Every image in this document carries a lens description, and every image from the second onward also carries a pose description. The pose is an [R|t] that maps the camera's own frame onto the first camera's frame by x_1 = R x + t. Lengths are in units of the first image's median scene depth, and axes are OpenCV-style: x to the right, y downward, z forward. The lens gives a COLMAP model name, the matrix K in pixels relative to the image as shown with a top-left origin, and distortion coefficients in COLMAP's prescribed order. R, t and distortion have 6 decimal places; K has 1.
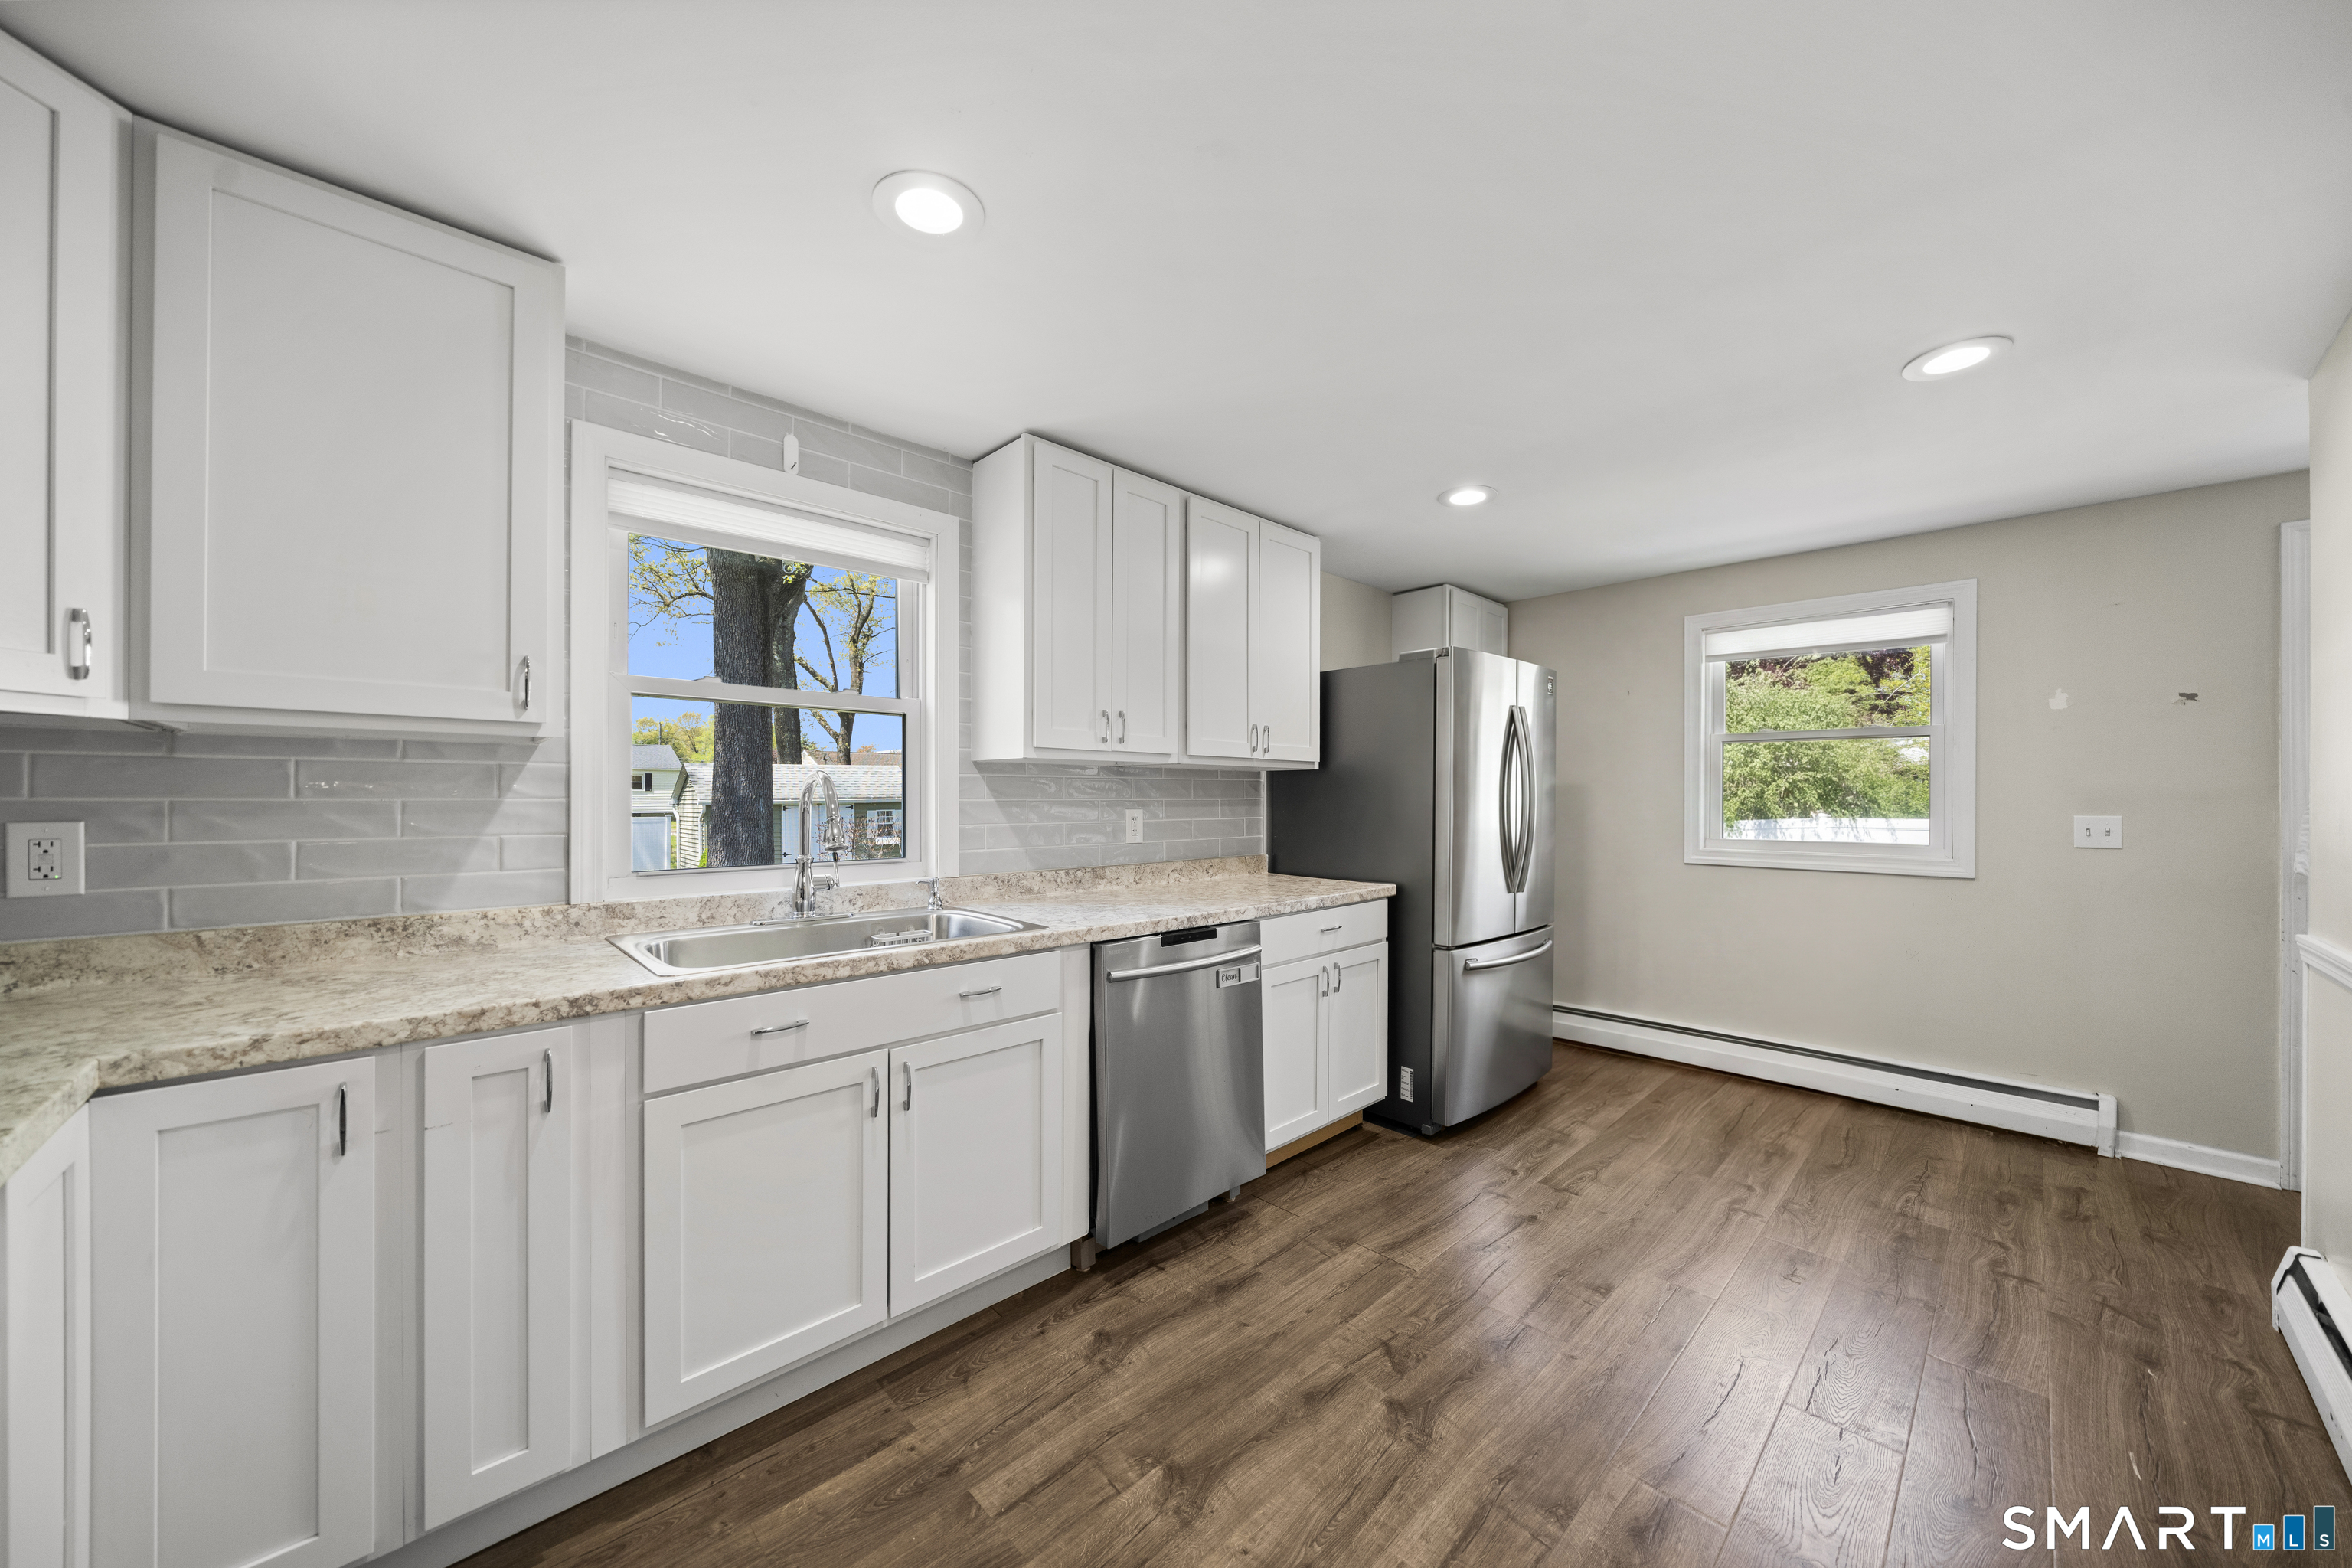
lens RADIAL K [[810.0, 0, 1166.1], [0, 810.0, 799.5], [0, 0, 1]] dist [-0.004529, -0.000025]
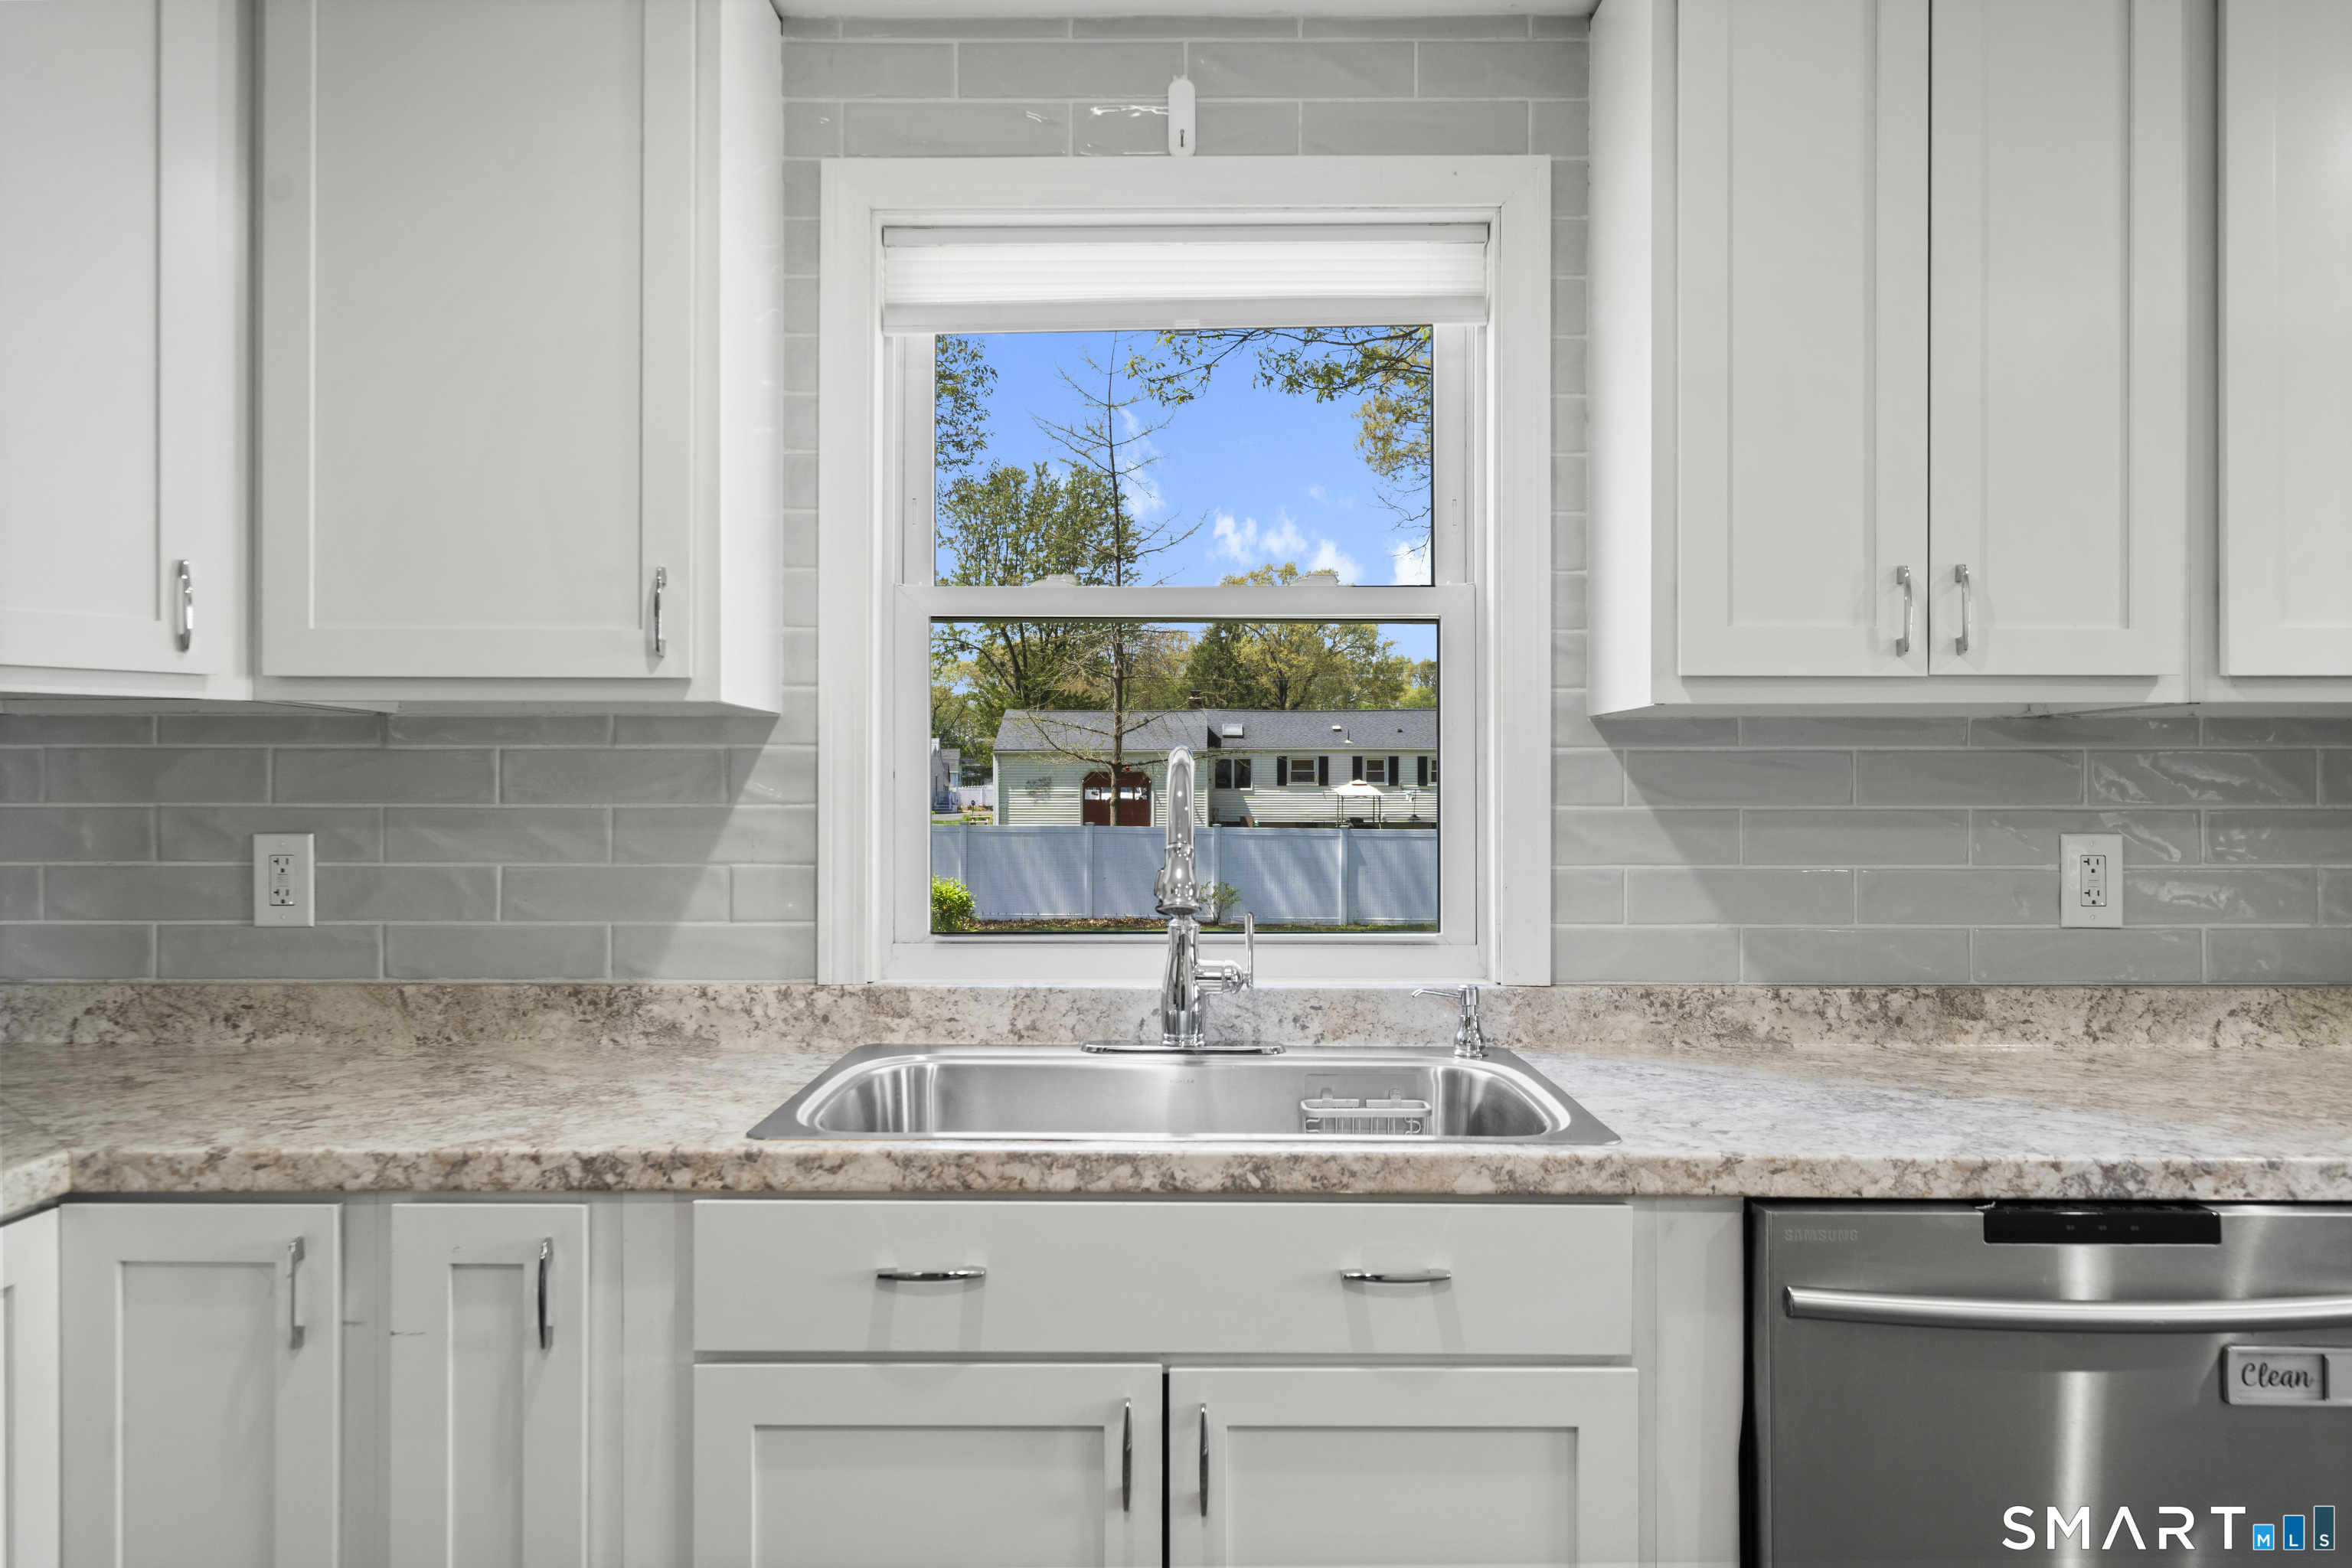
lens RADIAL K [[1588.6, 0, 1179.6], [0, 1588.6, 788.4], [0, 0, 1]] dist [0.001667, 0.003034]
pose [[0.730004, -0.004324, -0.683430, 0.254137], [-0.000743, 0.999974, -0.007121, -0.004867], [0.683443, 0.005706, 0.729982, 0.346693]]
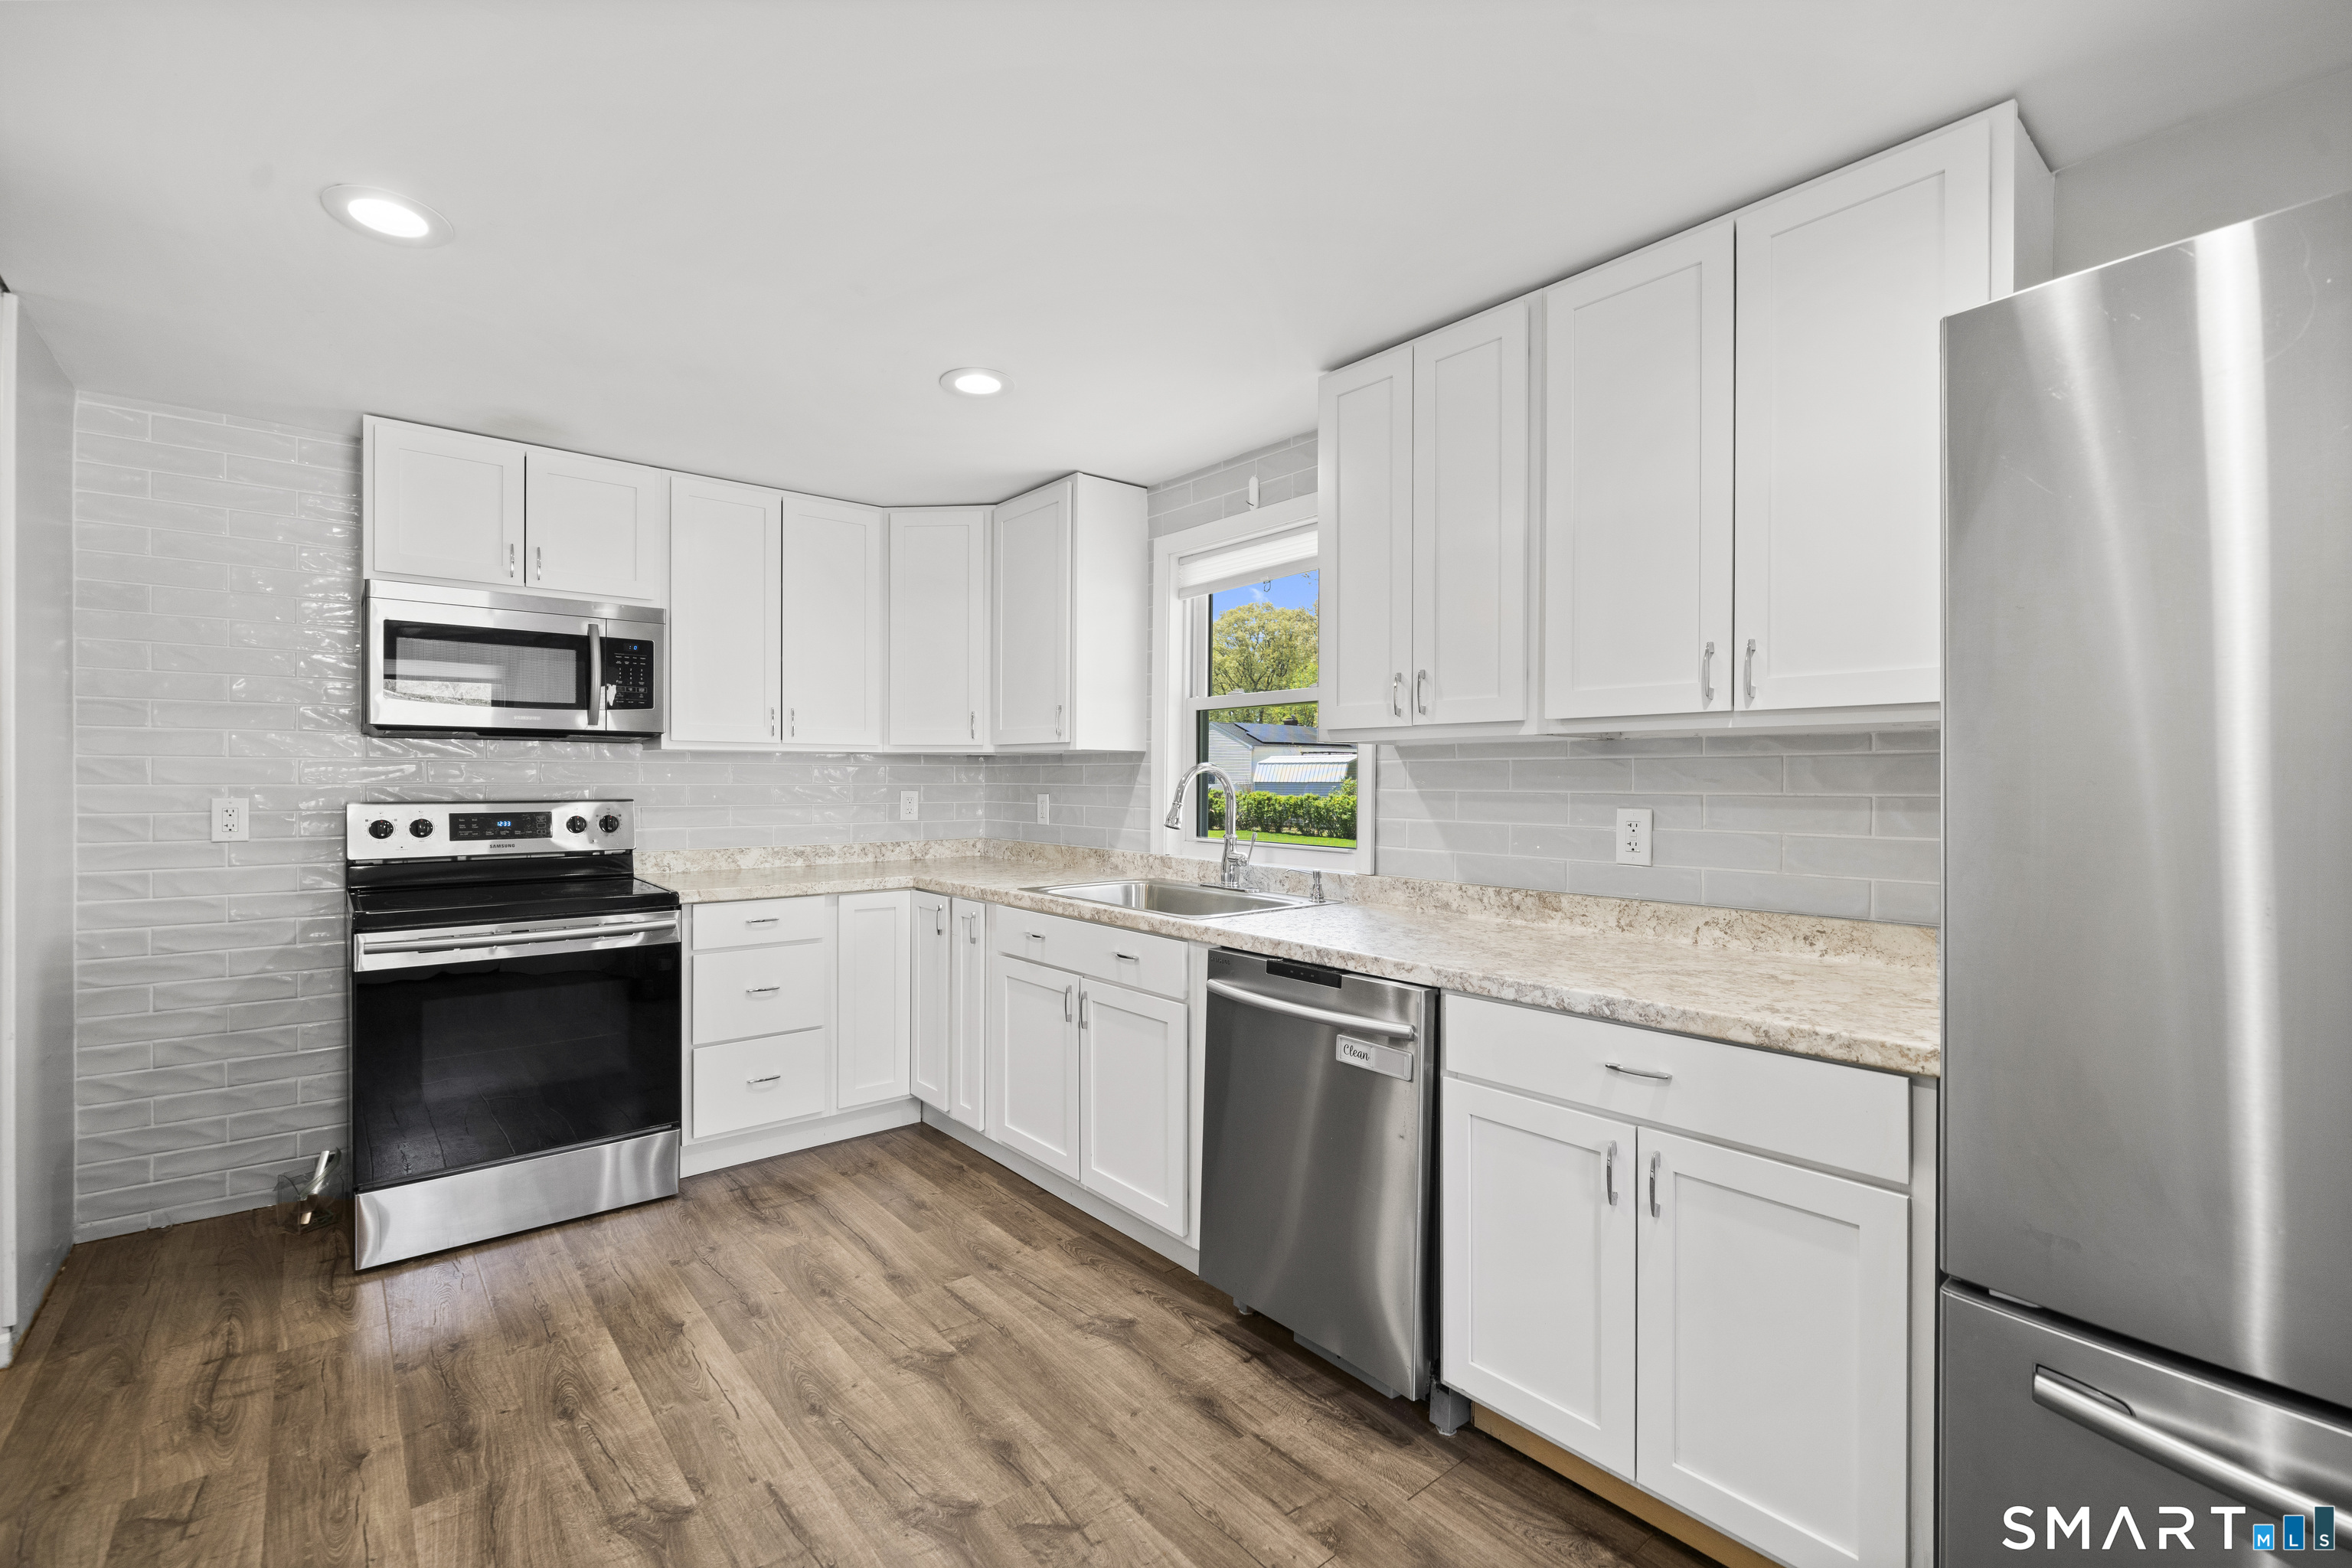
lens RADIAL K [[1024.8, 0, 1193.7], [0, 1024.8, 789.0], [0, 0, 1]] dist [0.003265, 0.000554]
pose [[-0.039239, 0.007669, -0.999200, 1.262287], [-0.006532, 0.999947, 0.007931, -0.011387], [0.999209, 0.006838, -0.039186, 1.198325]]
